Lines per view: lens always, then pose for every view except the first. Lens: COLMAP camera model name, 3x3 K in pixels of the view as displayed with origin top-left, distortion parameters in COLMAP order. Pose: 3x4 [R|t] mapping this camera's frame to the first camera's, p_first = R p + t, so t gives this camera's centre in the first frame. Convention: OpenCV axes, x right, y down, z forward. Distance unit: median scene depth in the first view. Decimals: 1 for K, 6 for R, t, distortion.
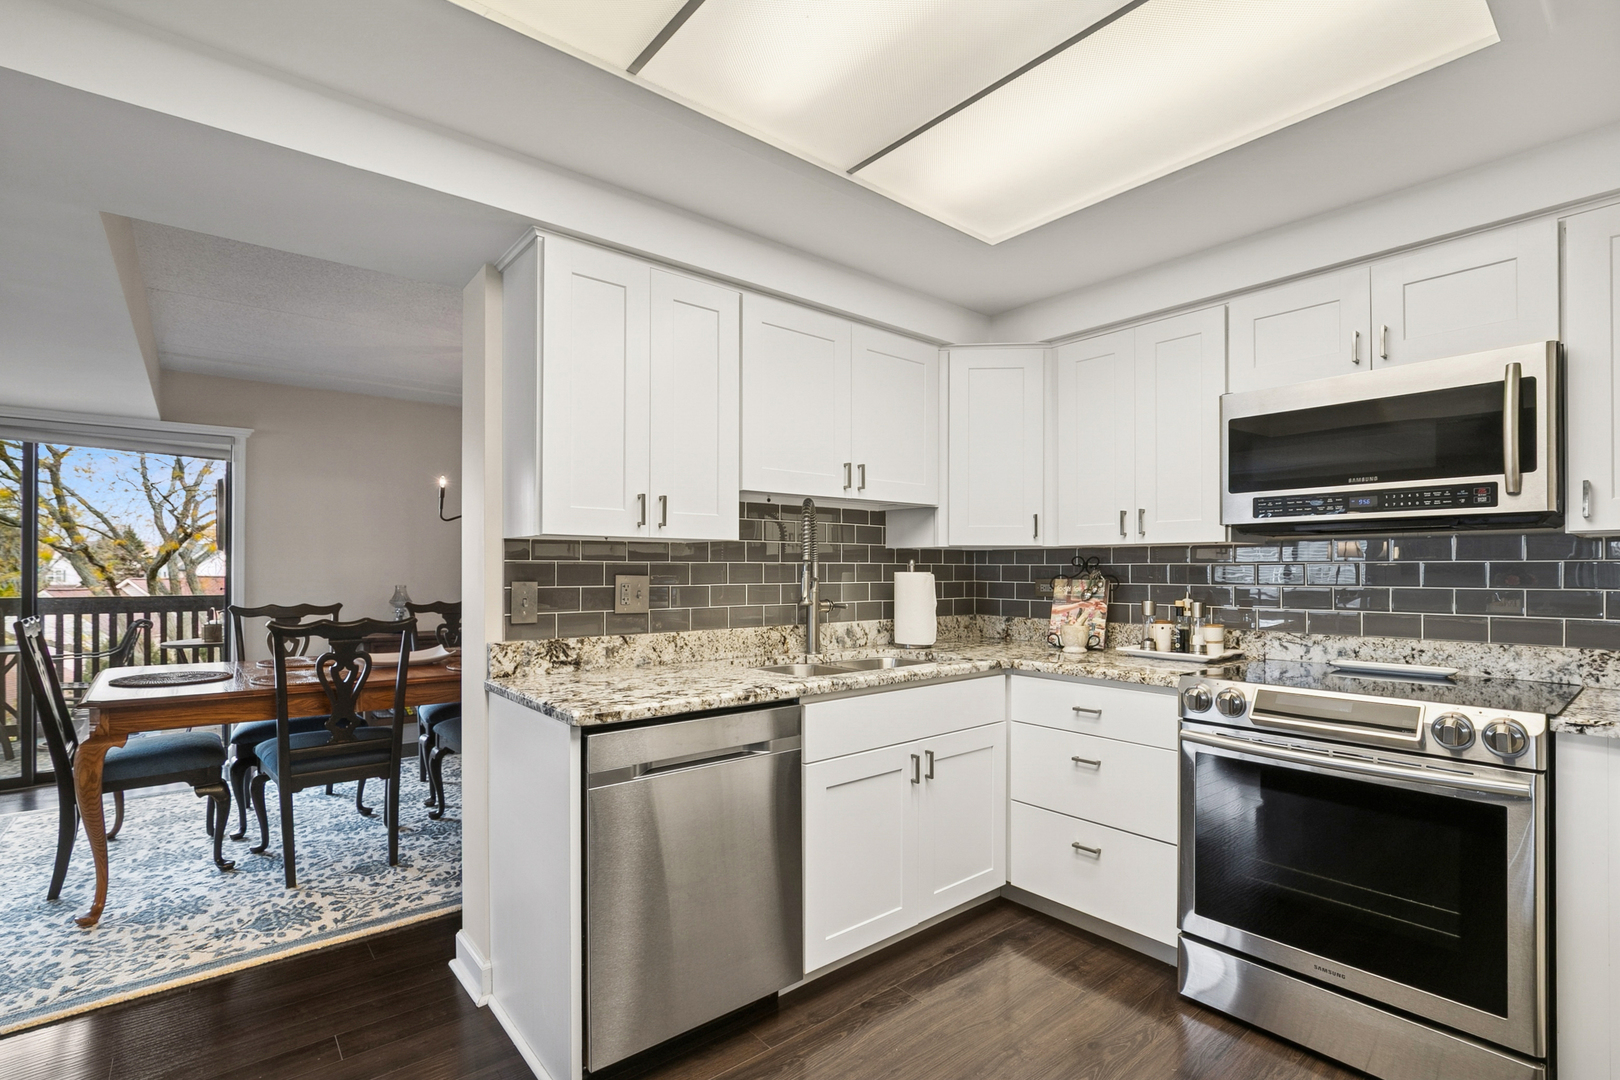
lens RADIAL K [[756.5, 0, 820.2], [0, 756.5, 567.8], [0, 0, 1]] dist [-0.001319, 0.003199]
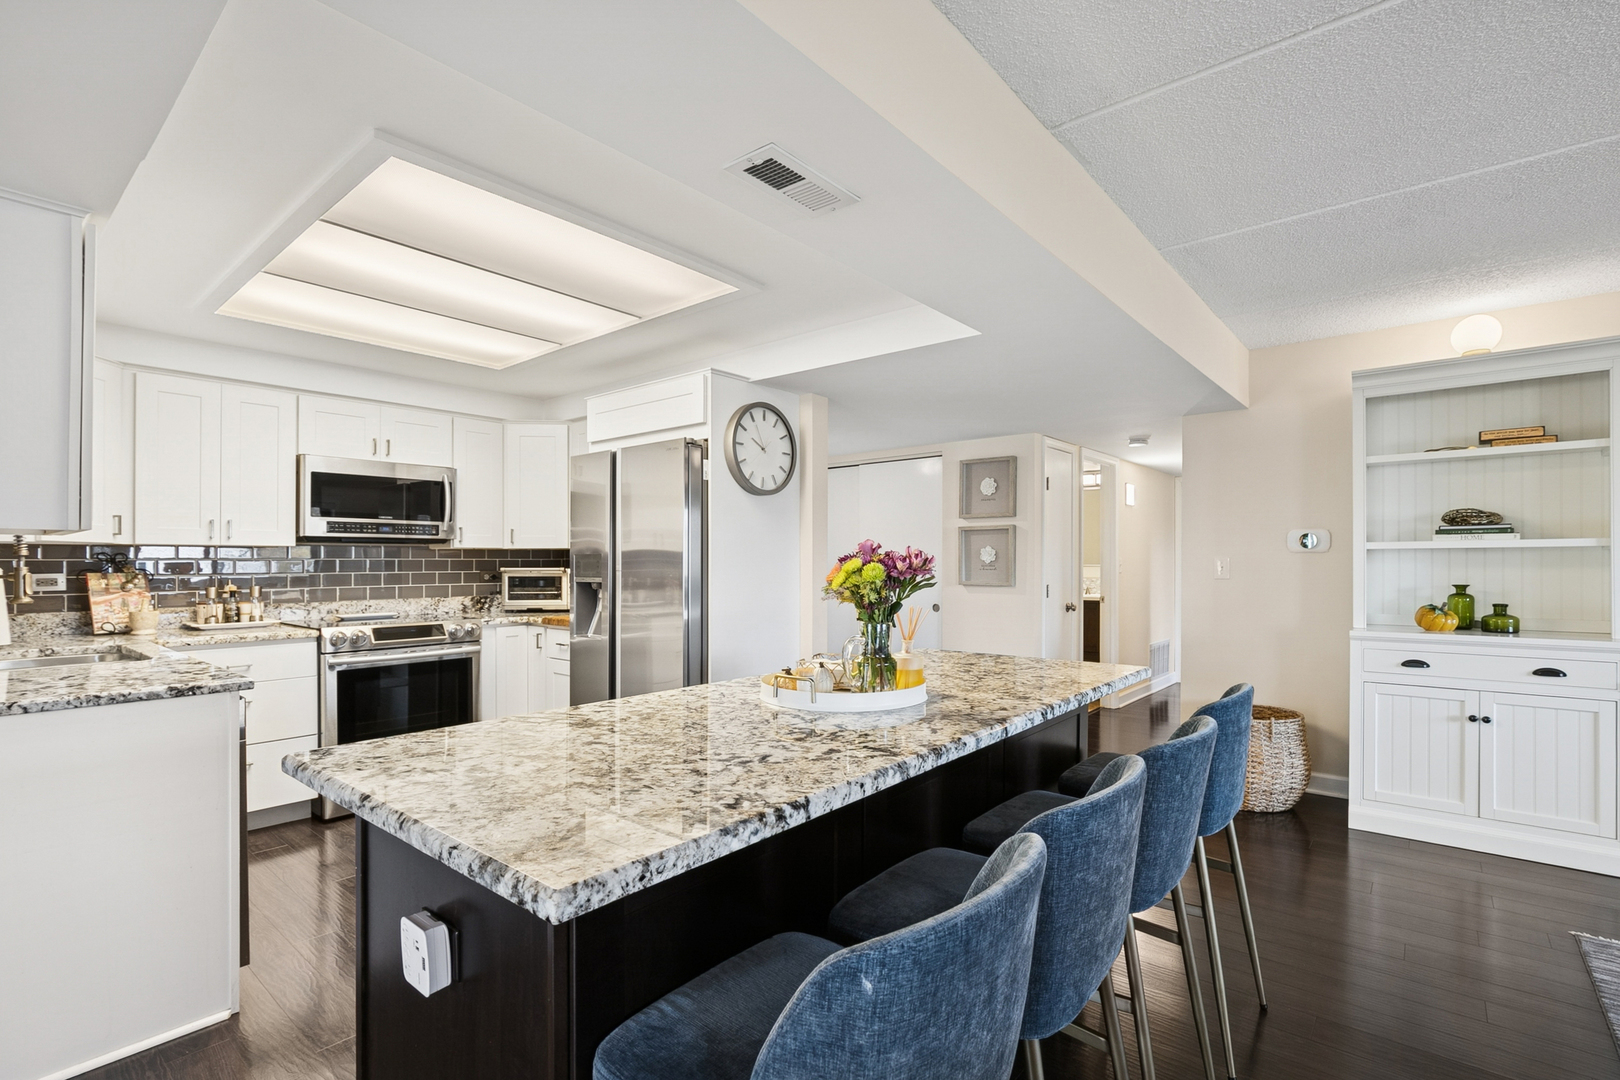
lens RADIAL K [[756.5, 0, 801.0], [0, 756.5, 557.2], [0, 0, 1]] dist [-0.001319, 0.003199]
pose [[-0.157236, 0.007855, 0.987530, -1.235049], [0.002261, 0.999969, -0.007594, 0.003477], [-0.987558, 0.001039, -0.157249, 0.221087]]
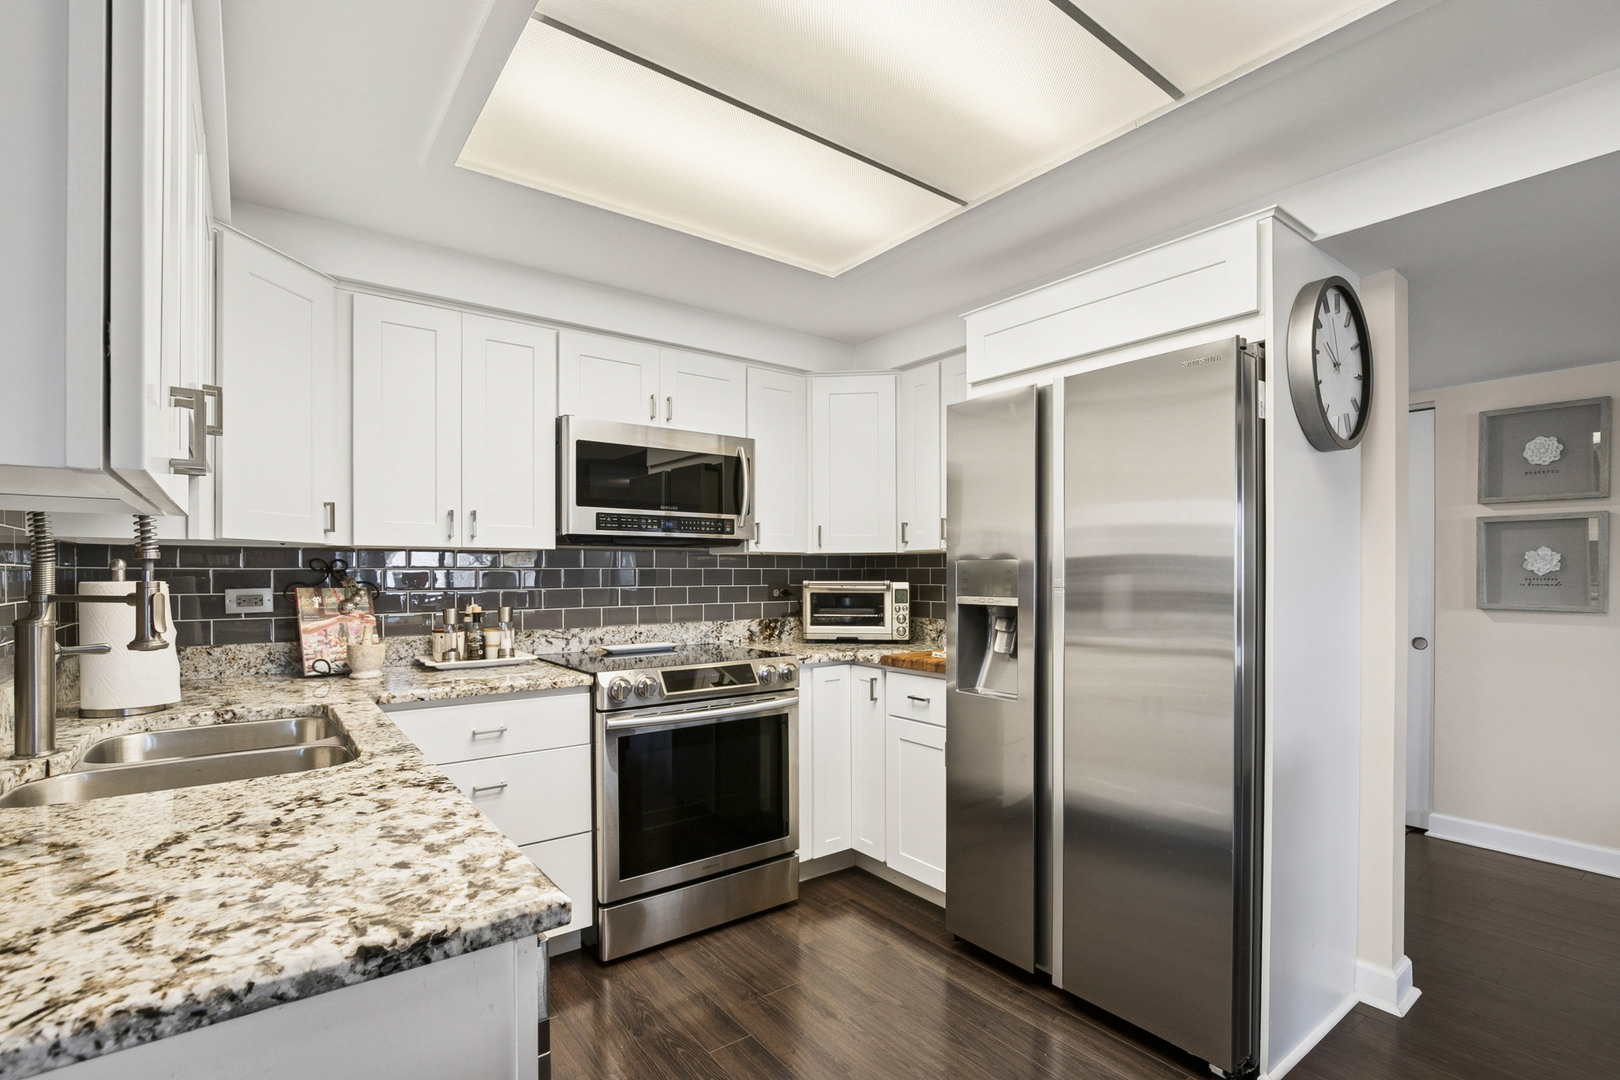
lens RADIAL K [[756.5, 0, 804.0], [0, 756.5, 574.7], [0, 0, 1]] dist [-0.001319, 0.003199]
pose [[0.059458, -0.001855, 0.998229, -0.555258], [0.001018, 0.999998, 0.001797, 0.001001], [-0.998230, 0.000909, 0.059460, 0.605536]]
